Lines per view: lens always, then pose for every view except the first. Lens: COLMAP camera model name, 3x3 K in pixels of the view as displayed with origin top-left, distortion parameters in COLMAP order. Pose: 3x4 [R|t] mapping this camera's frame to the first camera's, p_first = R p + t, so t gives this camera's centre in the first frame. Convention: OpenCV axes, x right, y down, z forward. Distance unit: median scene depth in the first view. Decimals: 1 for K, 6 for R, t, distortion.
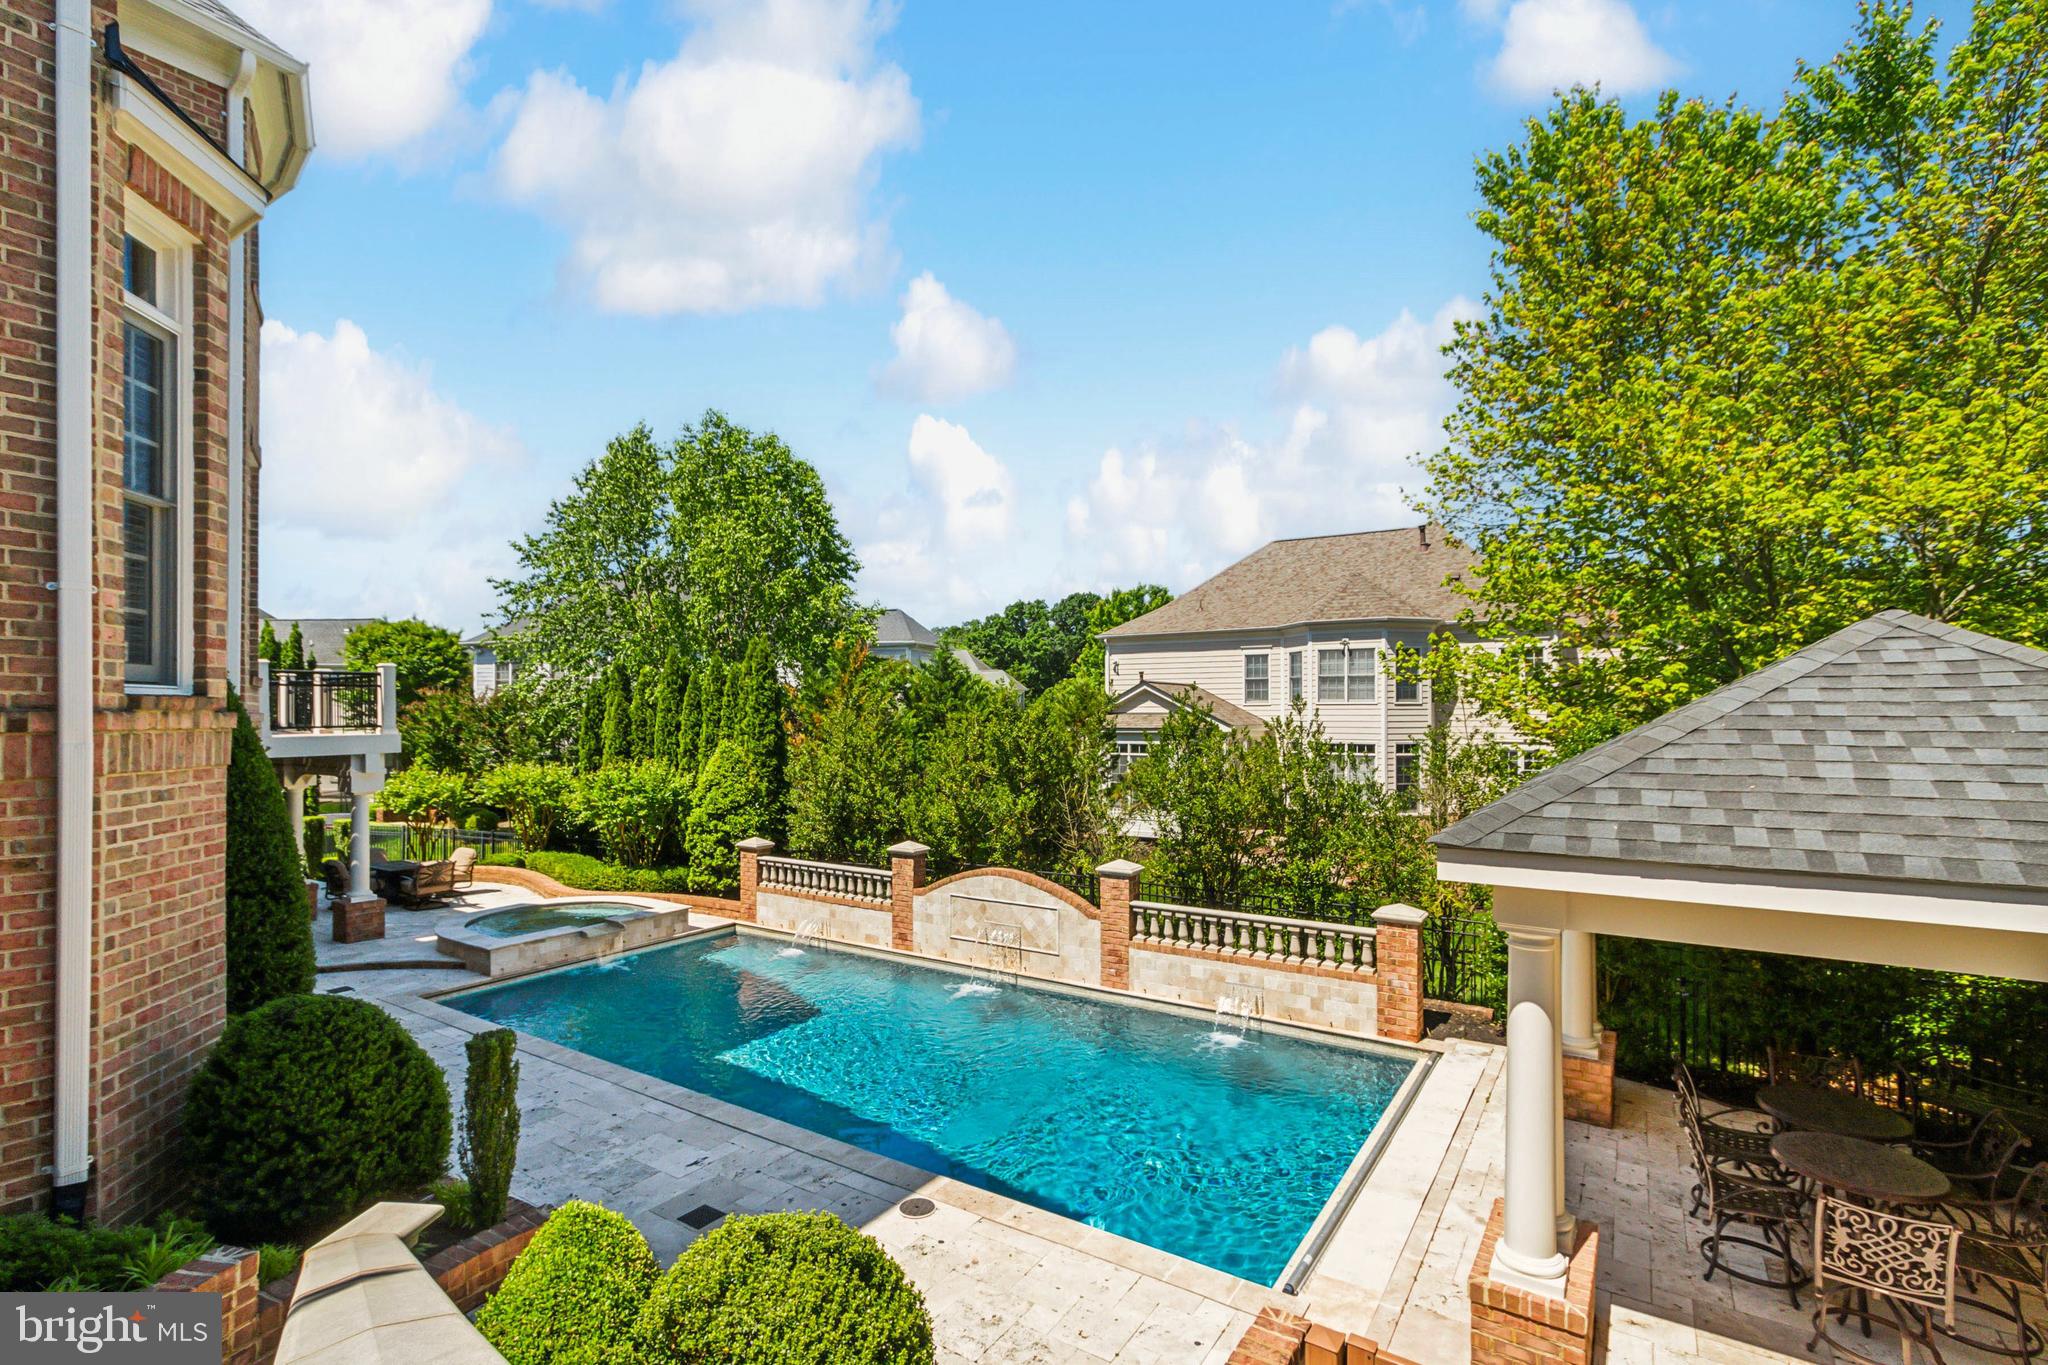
lens RADIAL K [[944.3, 0, 1012.3], [0, 944.3, 711.1], [0, 0, 1]] dist [0.001490, 0.000357]
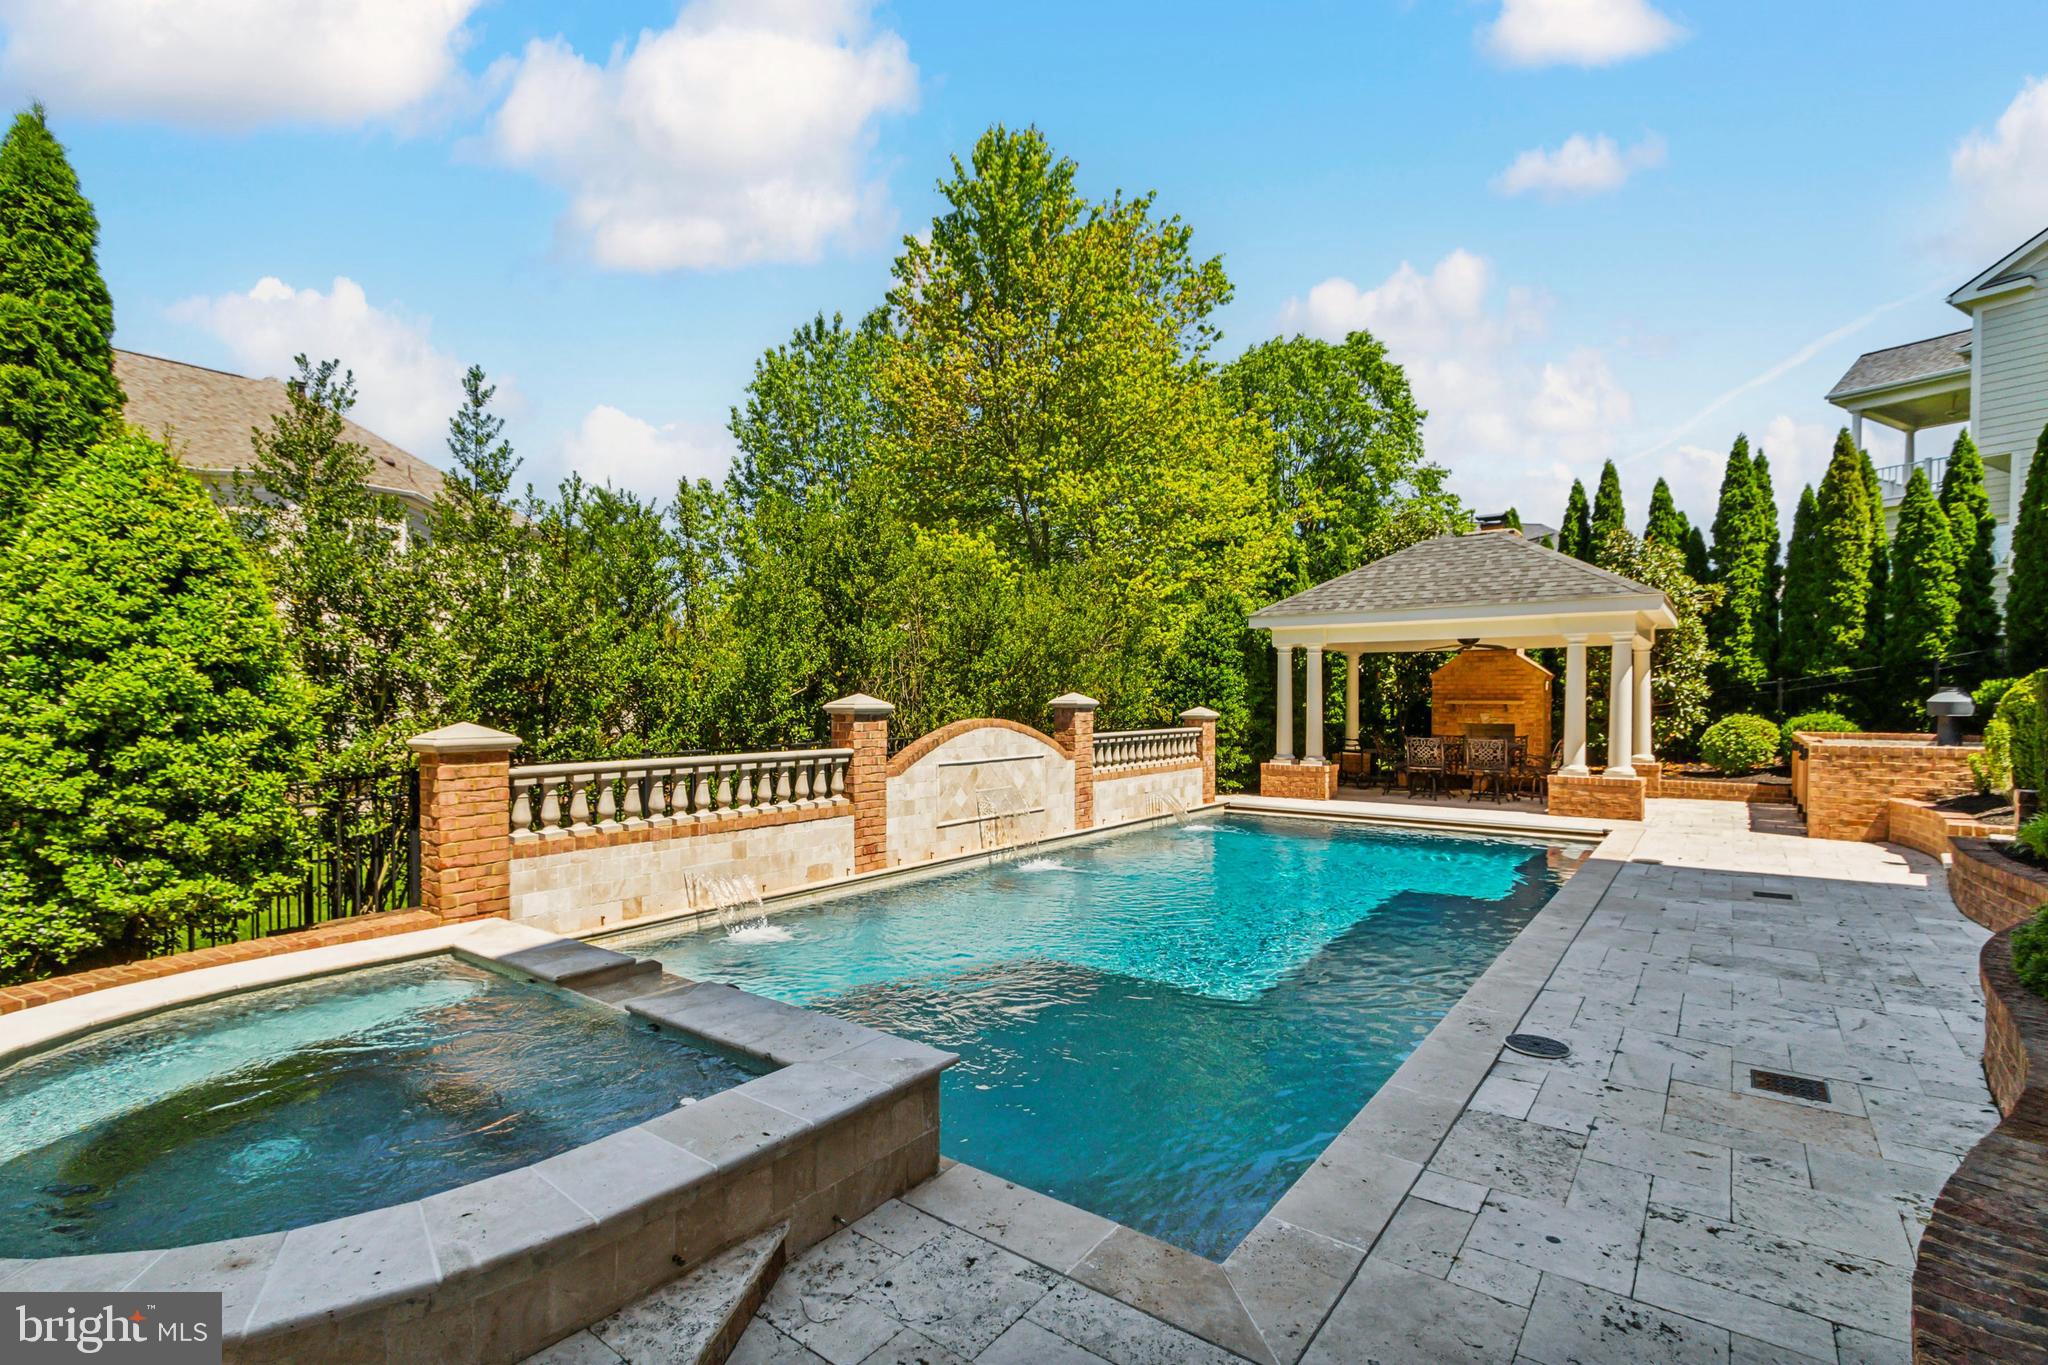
lens RADIAL K [[945.8, 0, 1008.5], [0, 945.8, 733.7], [0, 0, 1]] dist [0.000214, -0.000717]
pose [[0.063787, -0.035660, 0.997326, -0.705070], [-0.001025, 0.999359, 0.035798, 0.139710], [-0.997963, -0.003305, 0.063709, 0.857894]]
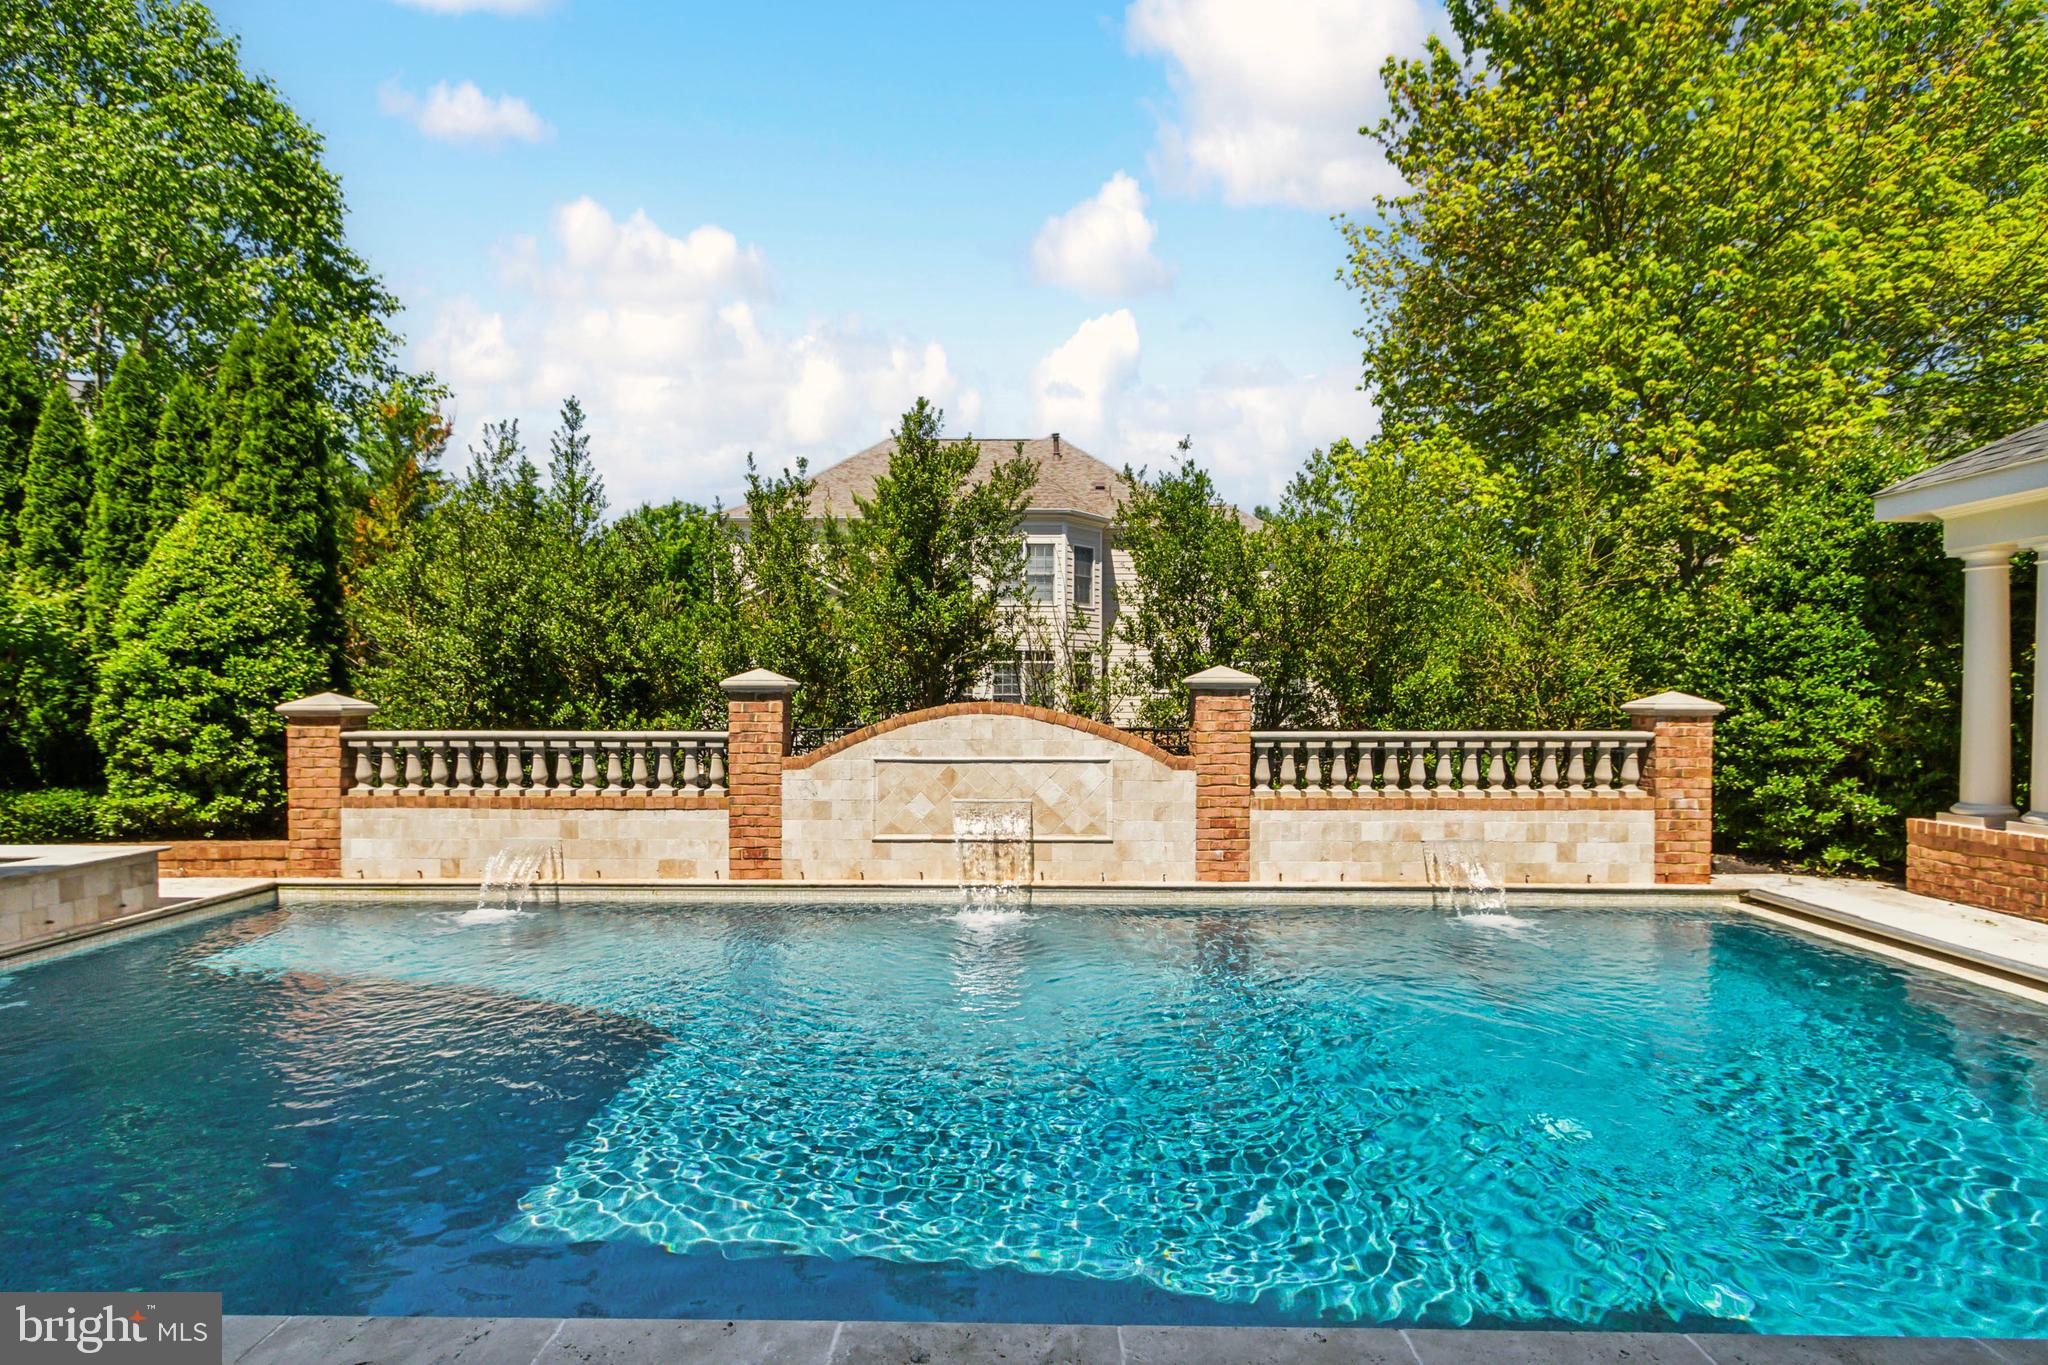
lens RADIAL K [[897.6, 0, 987.7], [0, 897.6, 702.1], [0, 0, 1]] dist [0.005083, 0.000544]
pose [[0.841187, -0.011549, 0.540621, -0.268487], [-0.002689, 0.999670, 0.025539, 0.141215], [-0.540738, -0.022937, 0.840878, 0.514219]]
